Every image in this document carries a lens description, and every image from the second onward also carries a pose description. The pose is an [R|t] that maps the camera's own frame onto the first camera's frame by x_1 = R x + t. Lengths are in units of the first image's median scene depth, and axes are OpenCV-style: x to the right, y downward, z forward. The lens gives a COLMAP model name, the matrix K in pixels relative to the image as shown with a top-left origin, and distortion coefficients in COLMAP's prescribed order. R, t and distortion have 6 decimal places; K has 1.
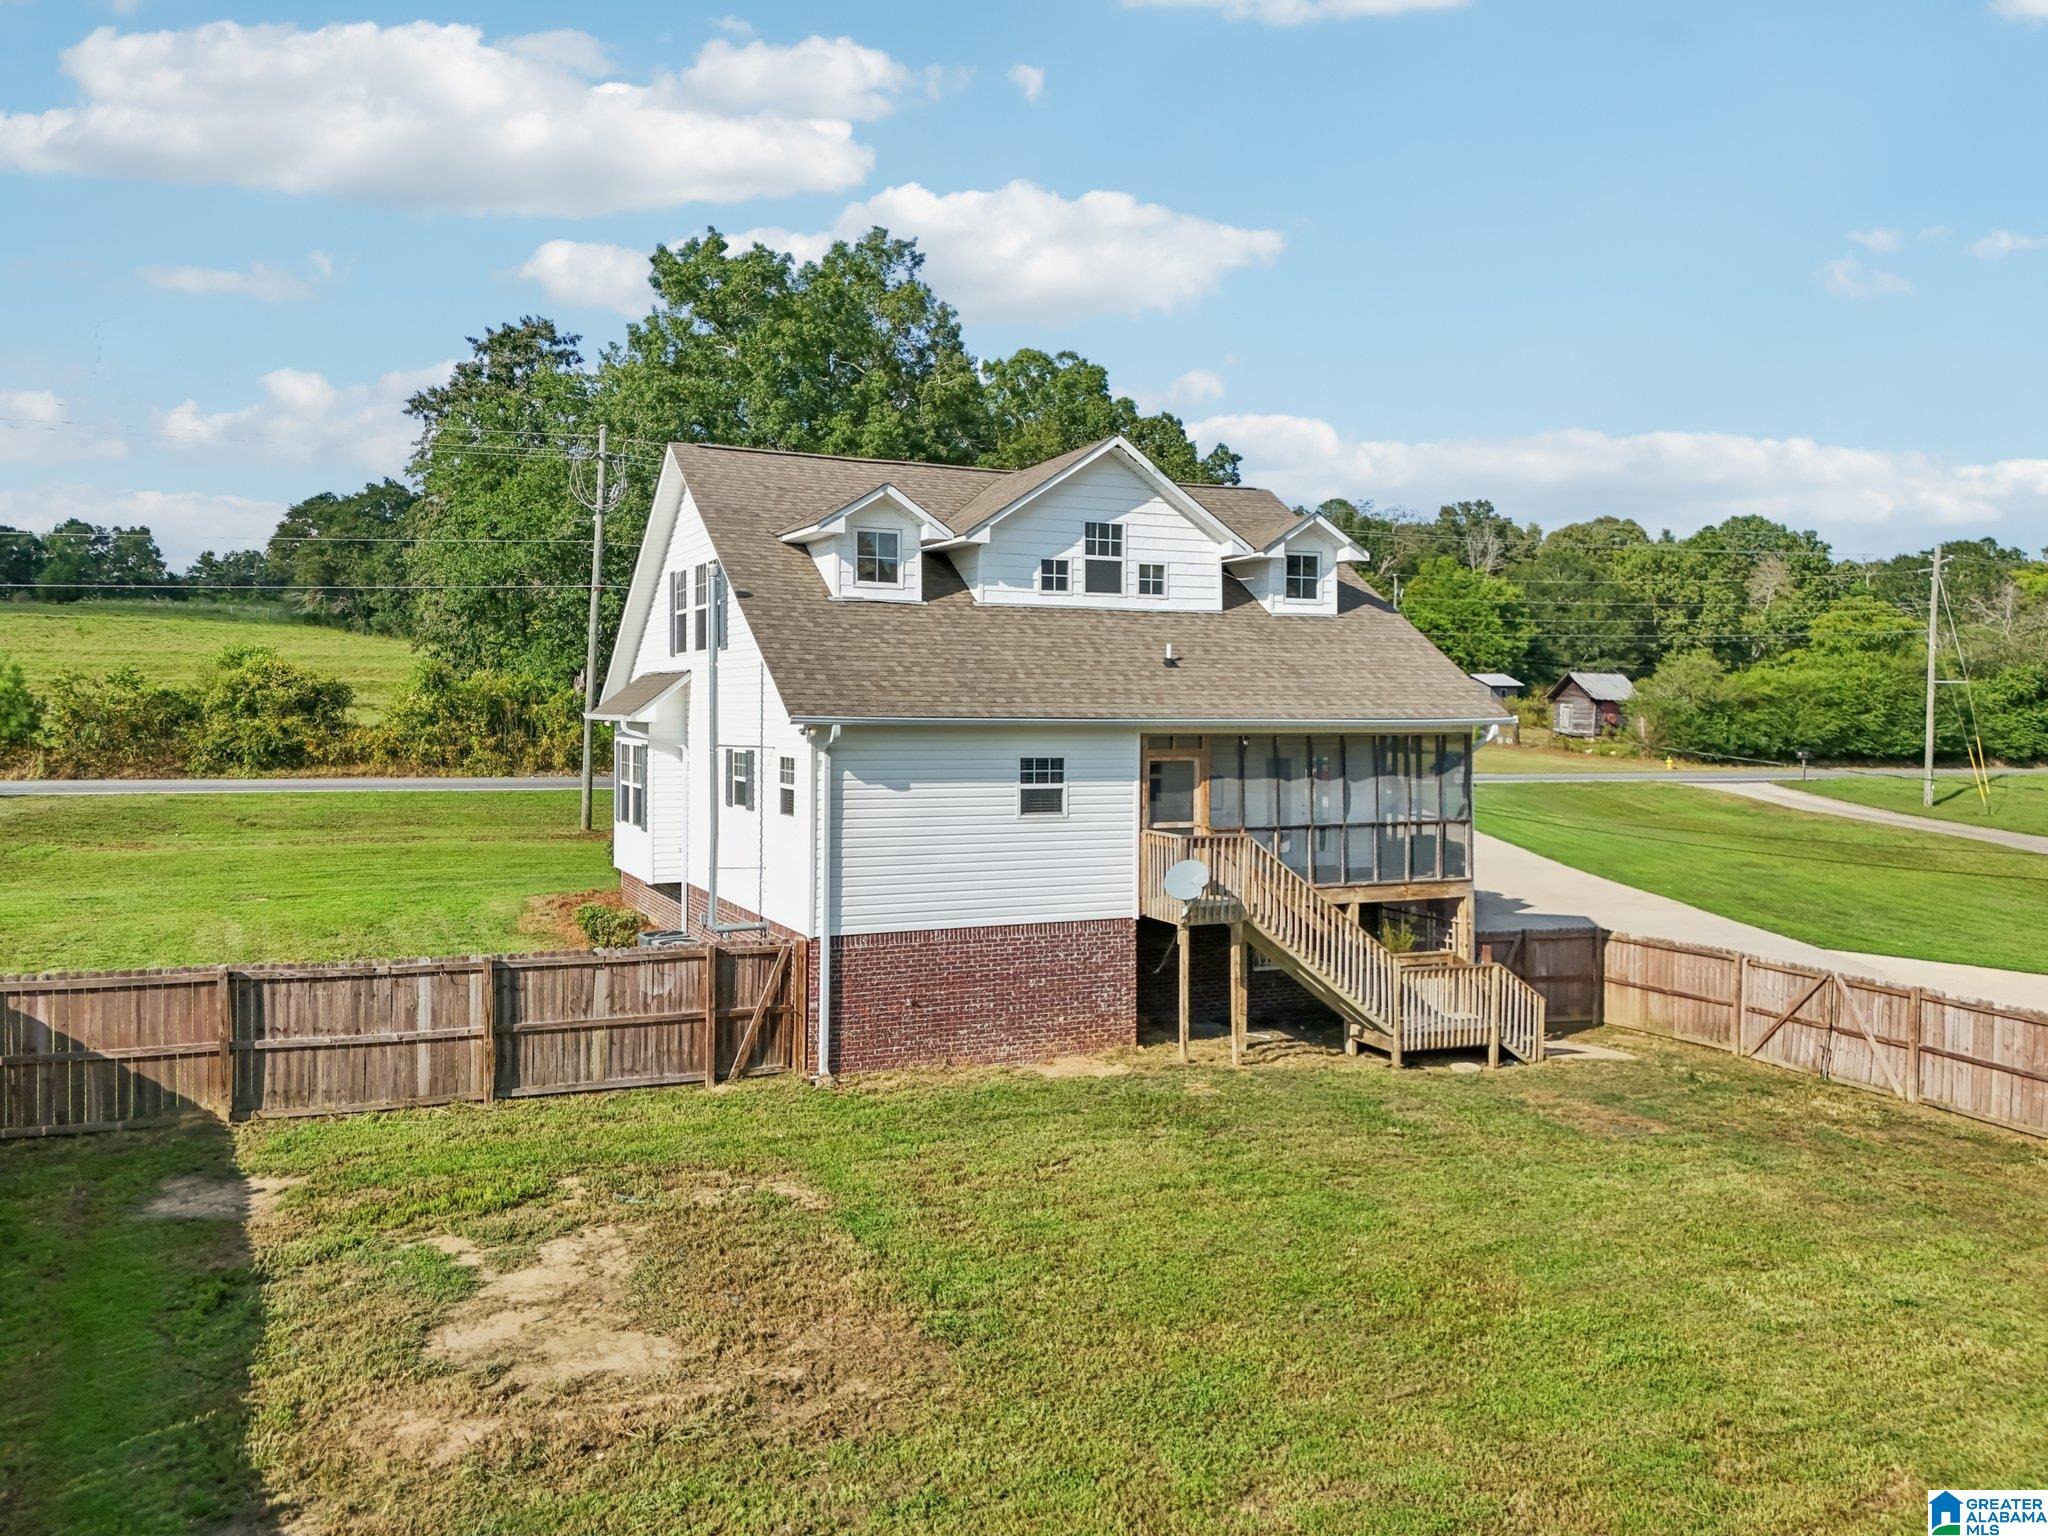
lens RADIAL K [[1456.3, 0, 955.4], [0, 1456.3, 759.2], [0, 0, 1]] dist [0.073291, -0.064603]
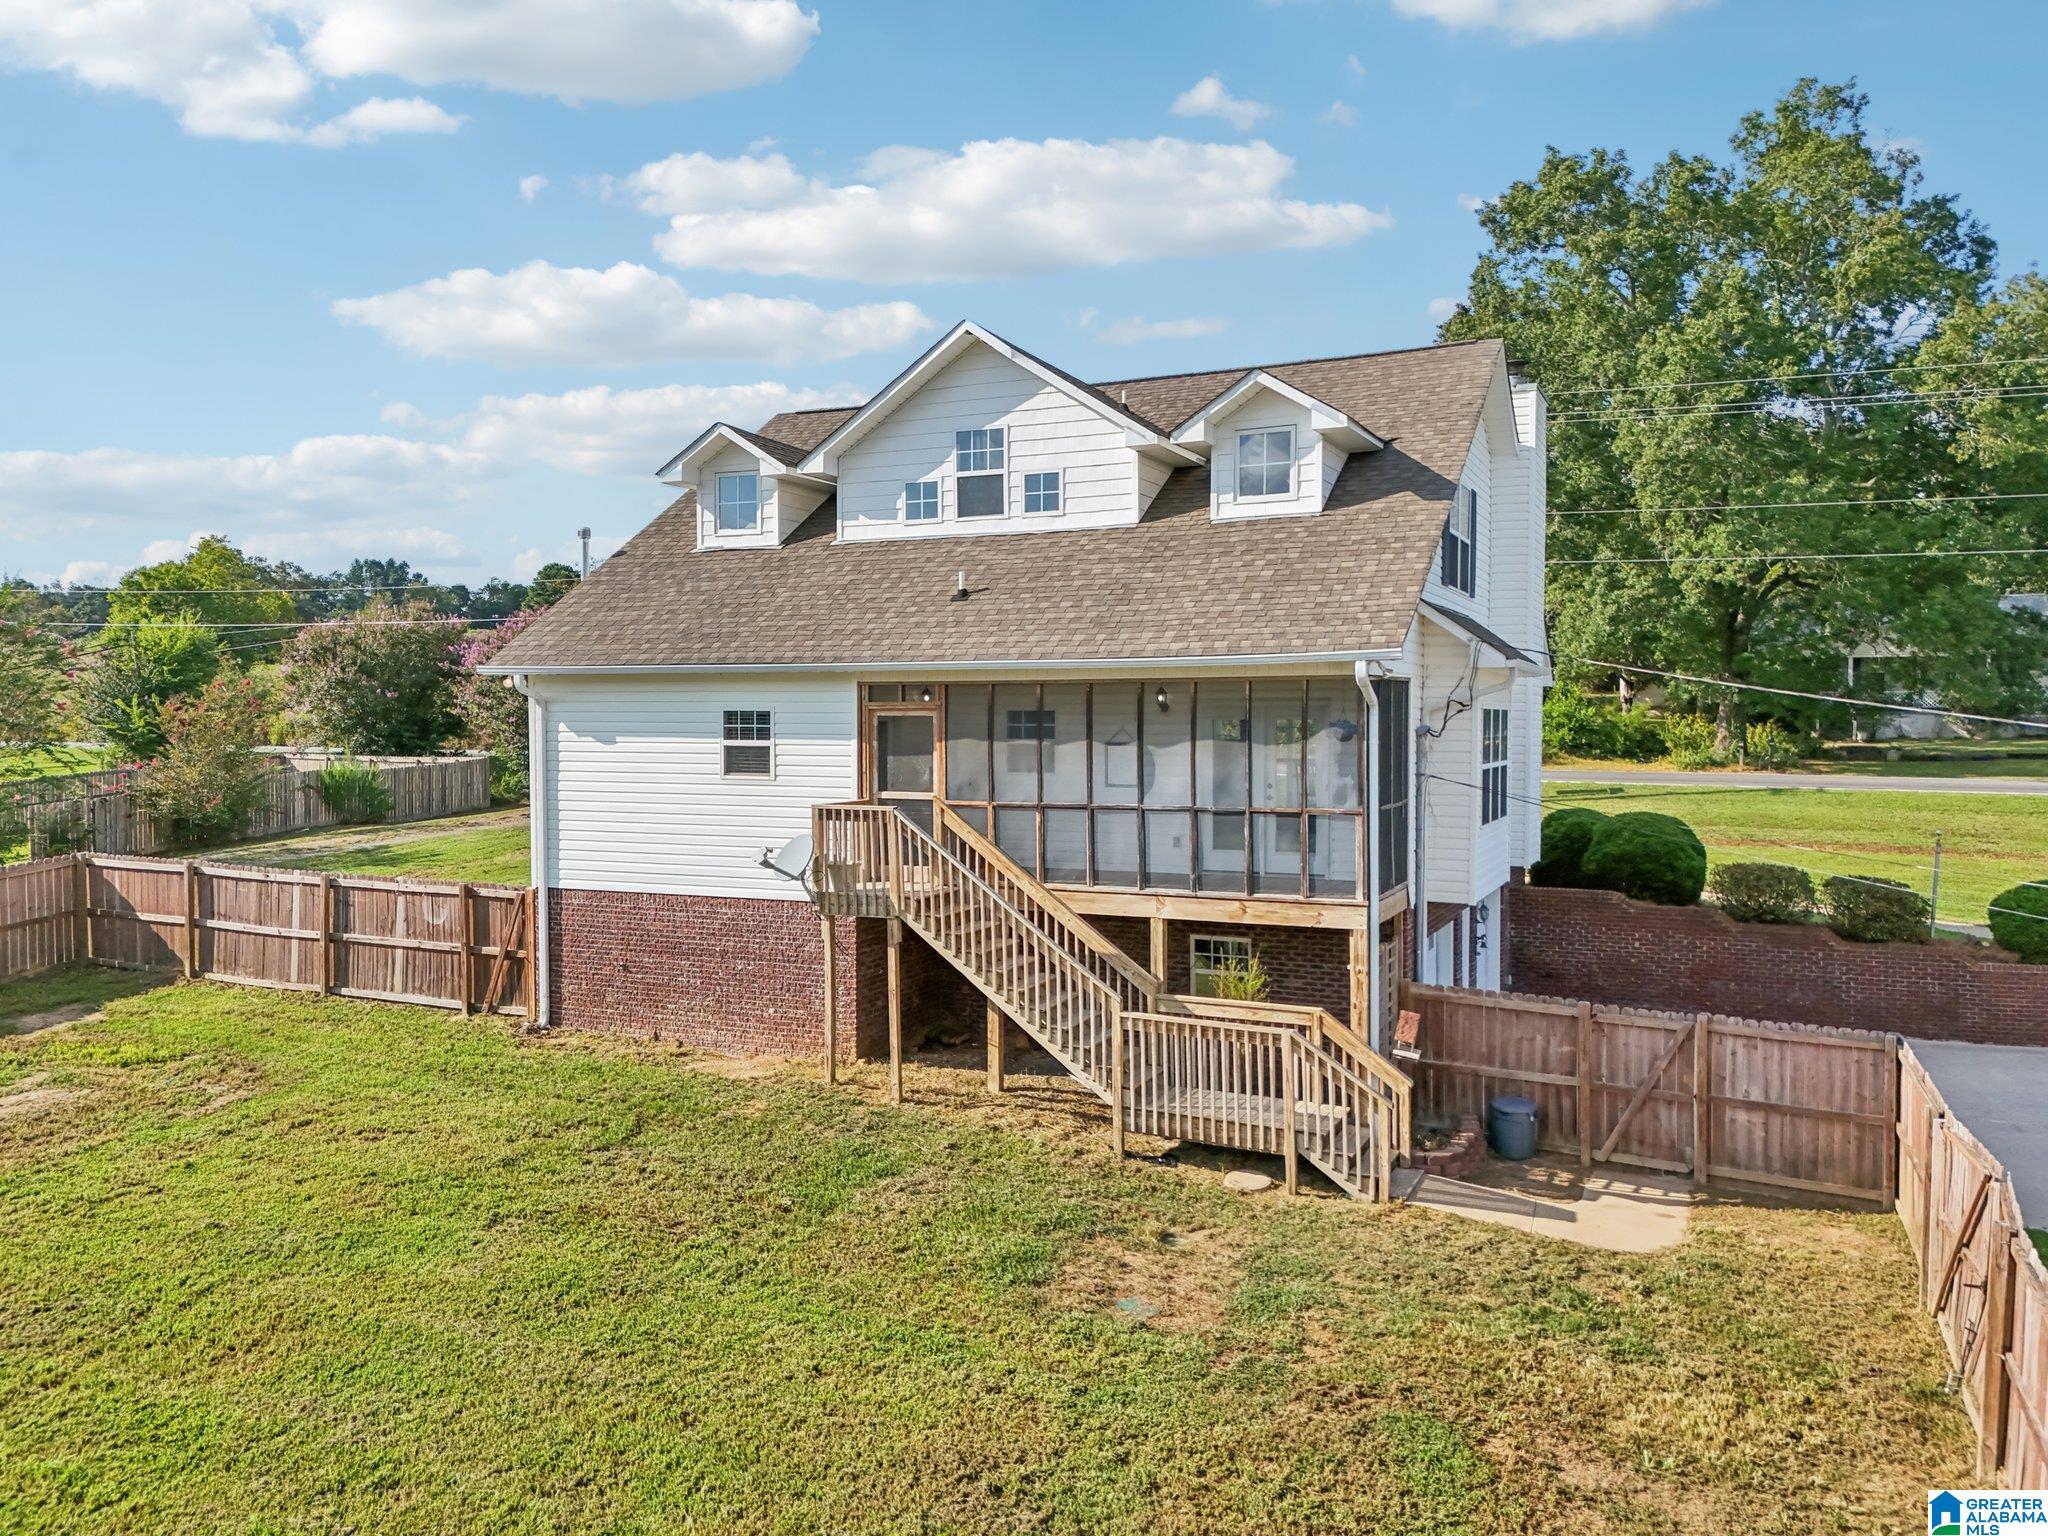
lens RADIAL K [[1436.5, 0, 1032.3], [0, 1436.5, 788.4], [0, 0, 1]] dist [0.060435, -0.048178]
pose [[0.683227, 0.030407, -0.729573, 0.772219], [-0.018805, 0.999534, 0.024048, 0.020630], [0.729964, -0.002711, 0.683480, 0.504585]]
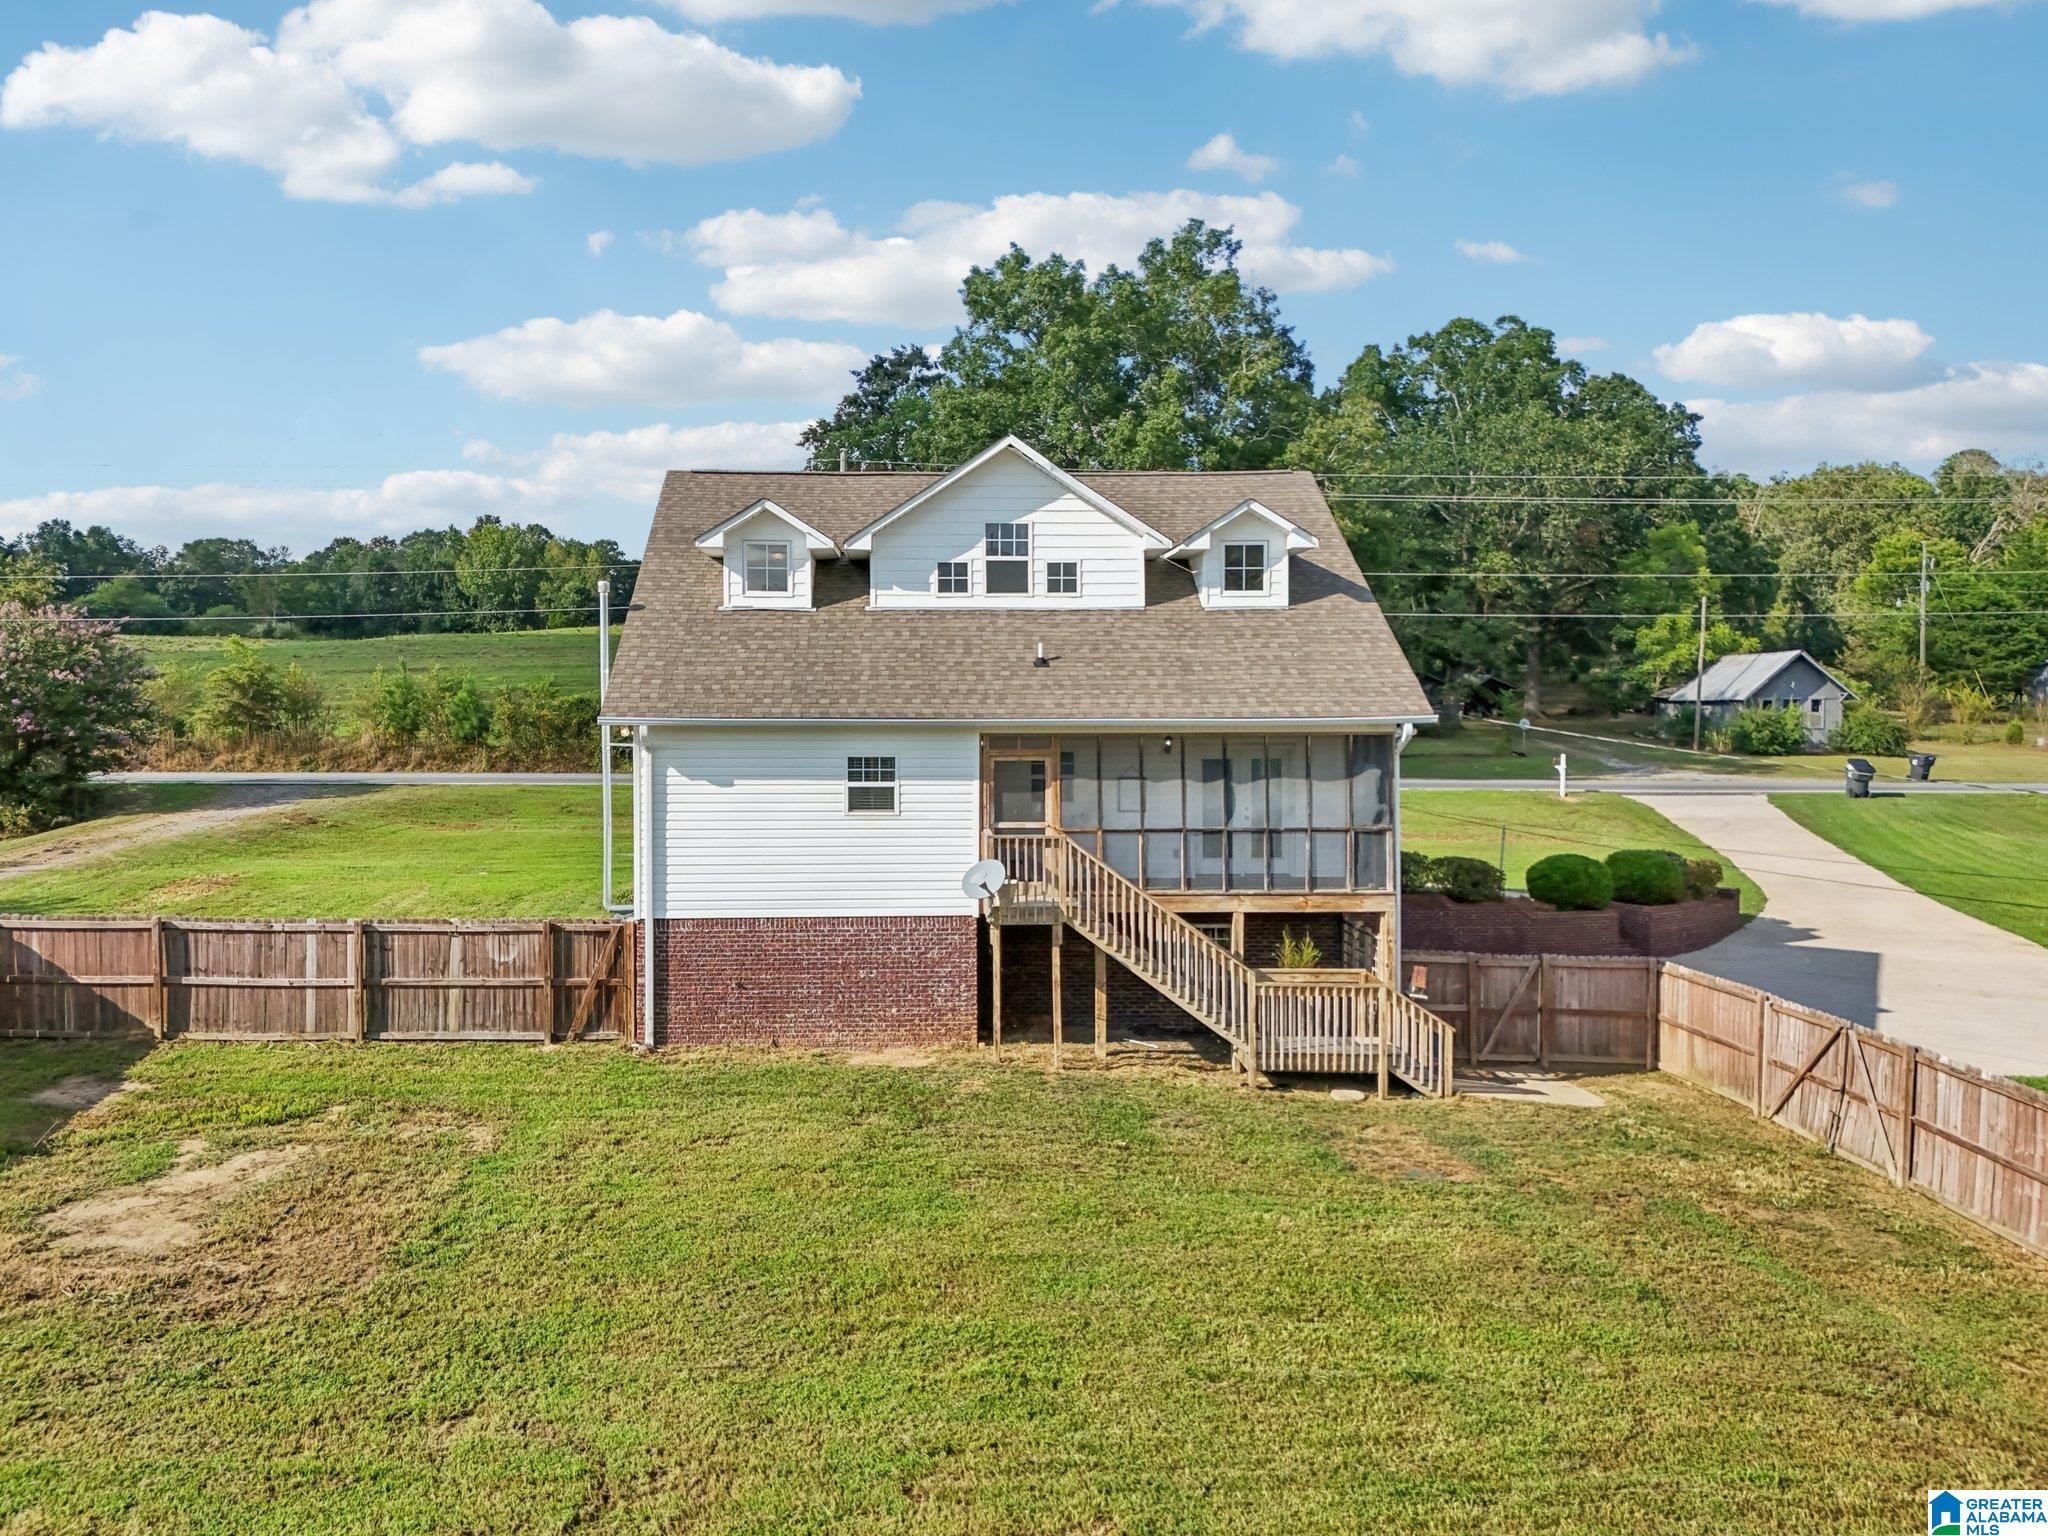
lens RADIAL K [[1453.4, 0, 920.8], [0, 1453.4, 772.5], [0, 0, 1]] dist [0.057727, -0.037179]
pose [[0.928745, 0.009226, -0.370605, 0.450764], [-0.005988, 0.999933, 0.009886, -0.000277], [0.370672, -0.006962, 0.928738, 0.052505]]
